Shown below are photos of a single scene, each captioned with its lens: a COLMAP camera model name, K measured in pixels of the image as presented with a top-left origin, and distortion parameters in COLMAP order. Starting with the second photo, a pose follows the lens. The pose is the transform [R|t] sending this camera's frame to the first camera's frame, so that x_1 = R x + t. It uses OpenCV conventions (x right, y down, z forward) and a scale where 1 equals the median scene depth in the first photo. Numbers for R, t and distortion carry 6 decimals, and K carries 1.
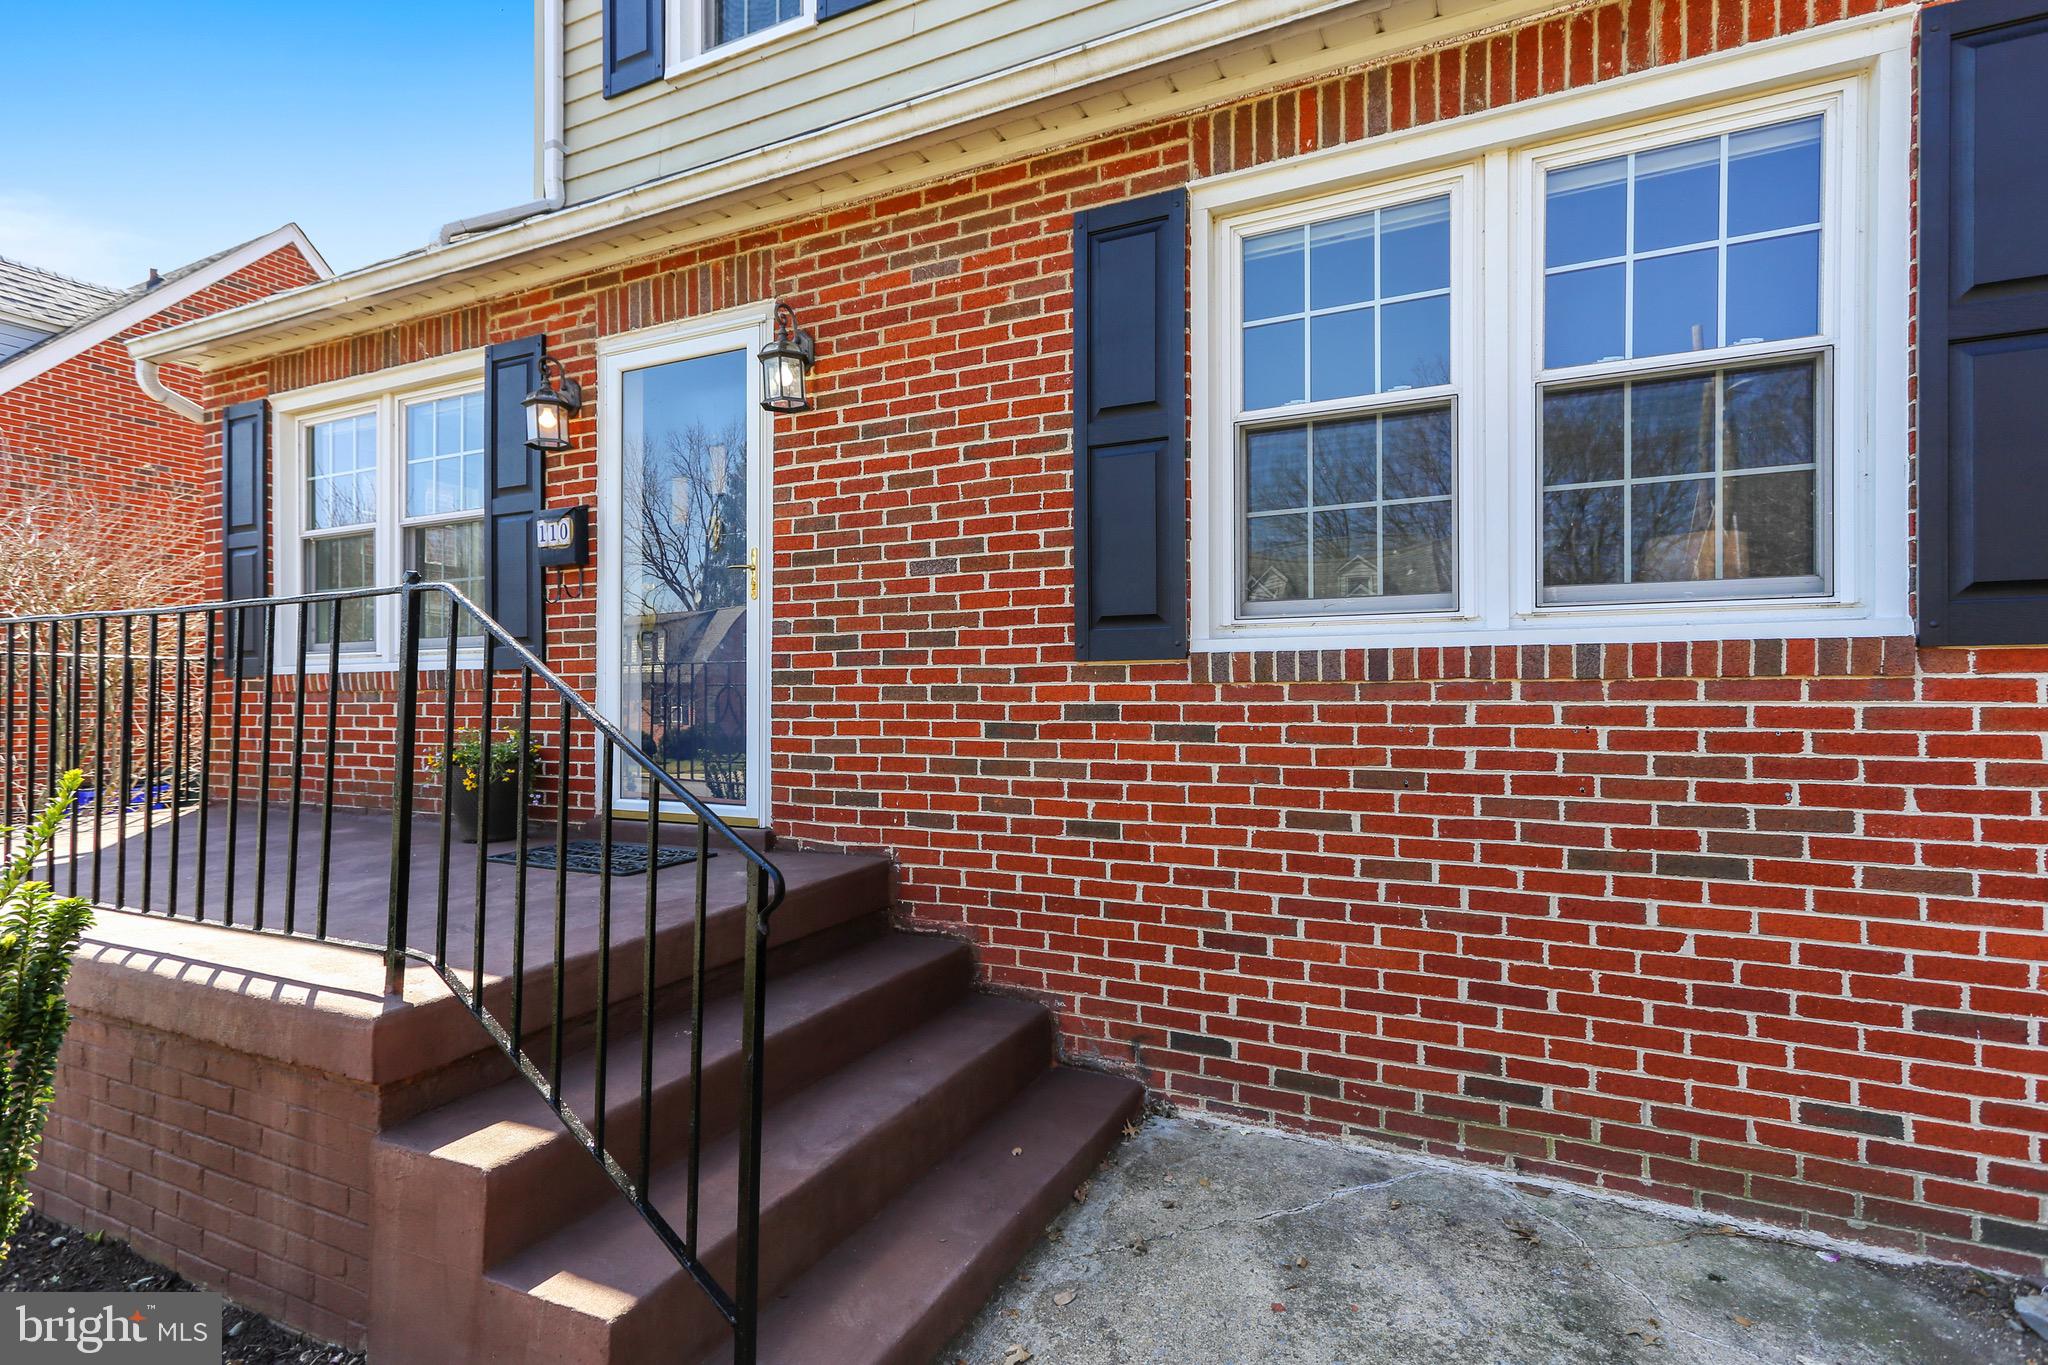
lens RADIAL K [[925.5, 0, 980.3], [0, 925.5, 685.1], [0, 0, 1]] dist [0.006659, 0.001998]
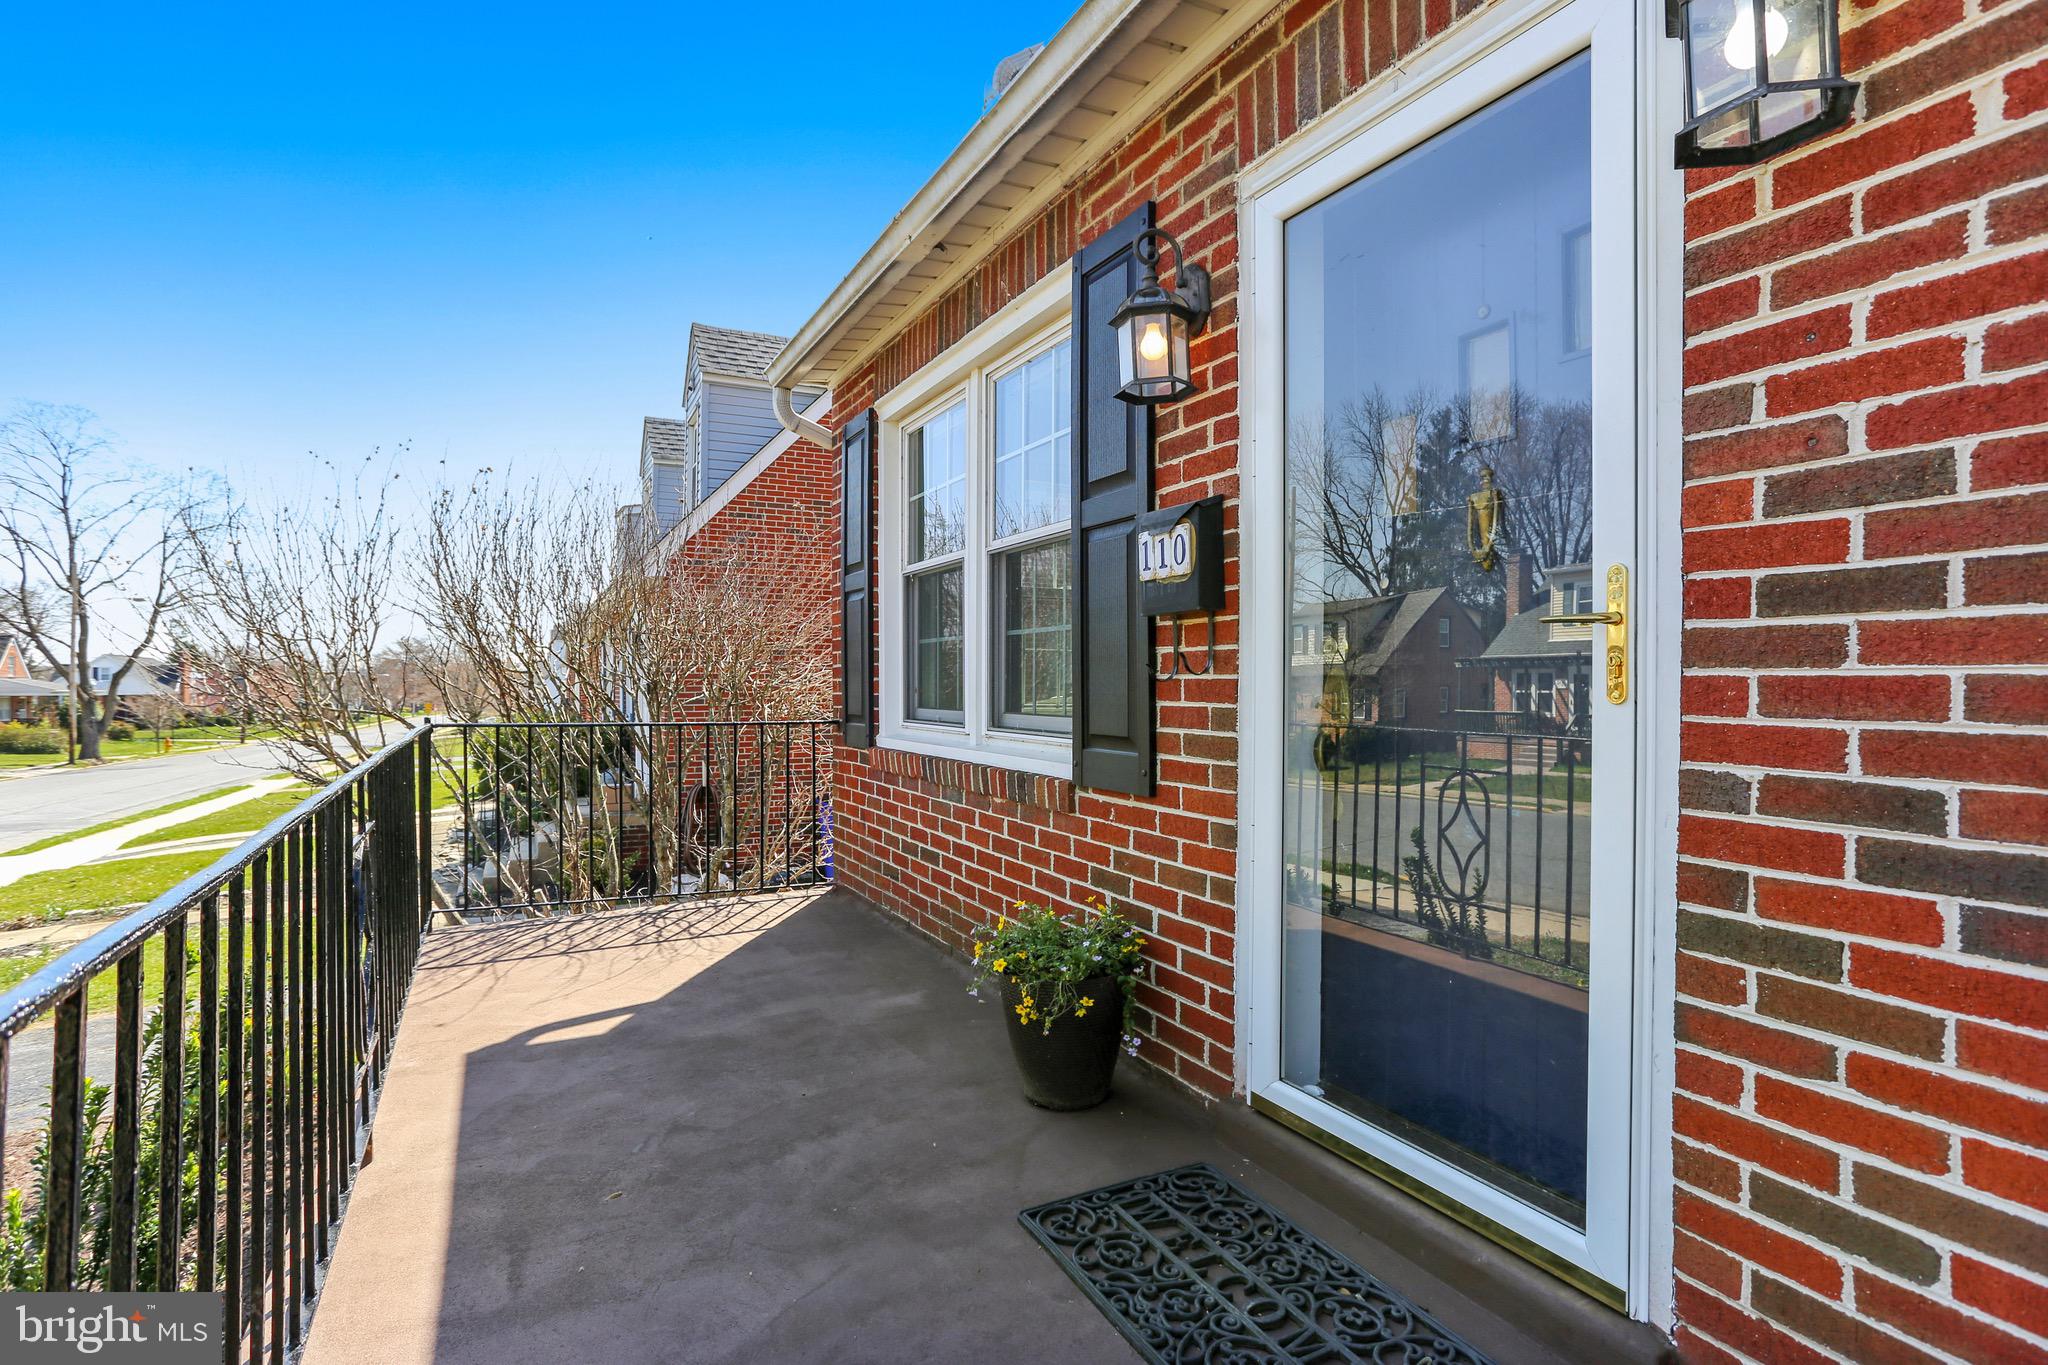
lens RADIAL K [[959.5, 0, 1040.2], [0, 959.5, 672.2], [0, 0, 1]] dist [-0.019683, 0.003929]
pose [[0.805500, 0.001387, -0.592594, -0.192960], [0.003532, 0.999968, 0.007141, -0.102721], [0.592585, -0.007845, 0.805470, 0.522498]]
